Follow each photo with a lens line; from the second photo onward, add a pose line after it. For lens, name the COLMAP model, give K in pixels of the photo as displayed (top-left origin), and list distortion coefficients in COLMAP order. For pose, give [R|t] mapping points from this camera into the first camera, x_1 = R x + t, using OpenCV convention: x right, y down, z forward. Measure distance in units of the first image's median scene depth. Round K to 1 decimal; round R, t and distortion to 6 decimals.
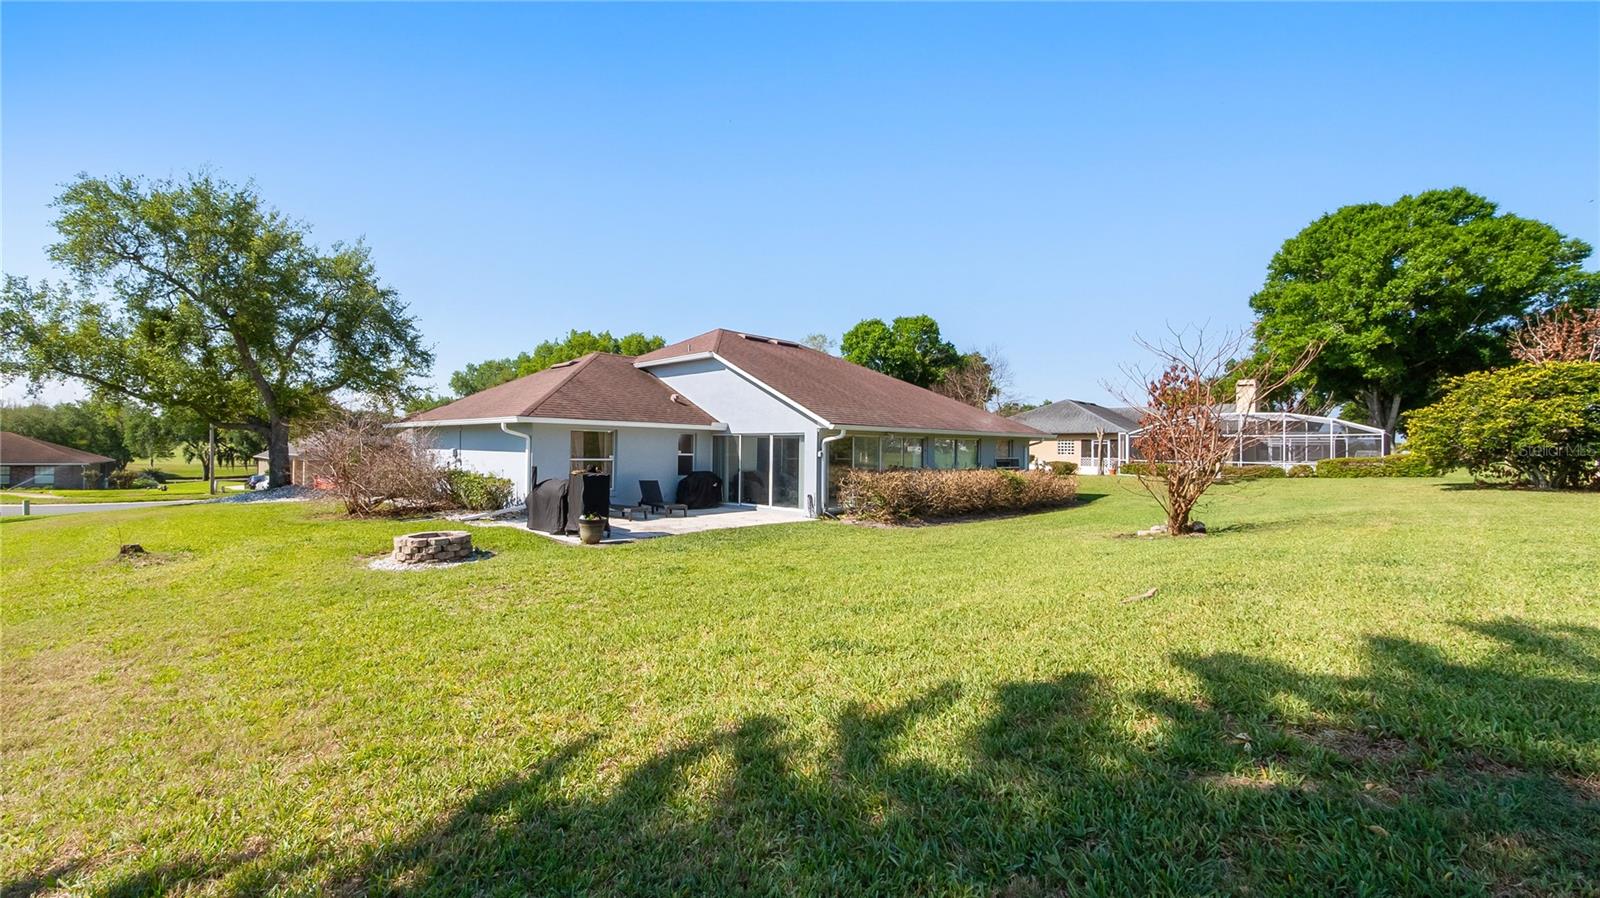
lens RADIAL K [[649.7, 0, 814.5], [0, 649.7, 400.4], [0, 0, 1]] dist [0.003140, -0.005990]
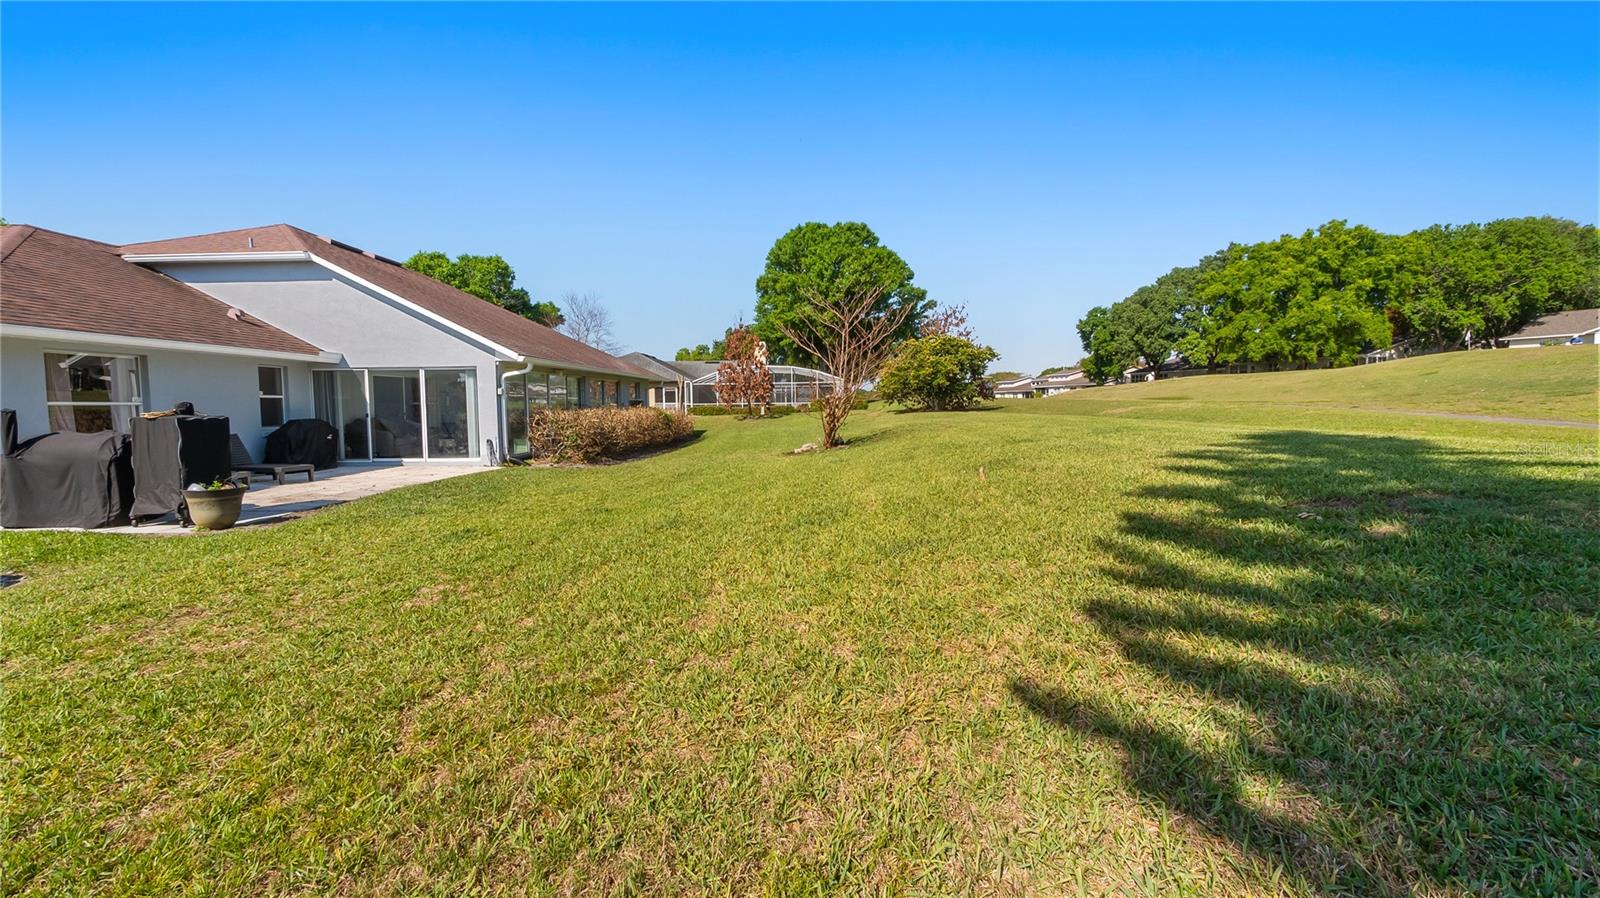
lens RADIAL K [[585.6, 0, 798.9], [0, 585.6, 412.6], [0, 0, 1]] dist [-0.000613, -0.000099]
pose [[0.731065, -0.036070, 0.681354, -0.195494], [-0.023481, 0.996680, 0.077957, 0.035400], [-0.681904, -0.072991, 0.727791, 0.148329]]
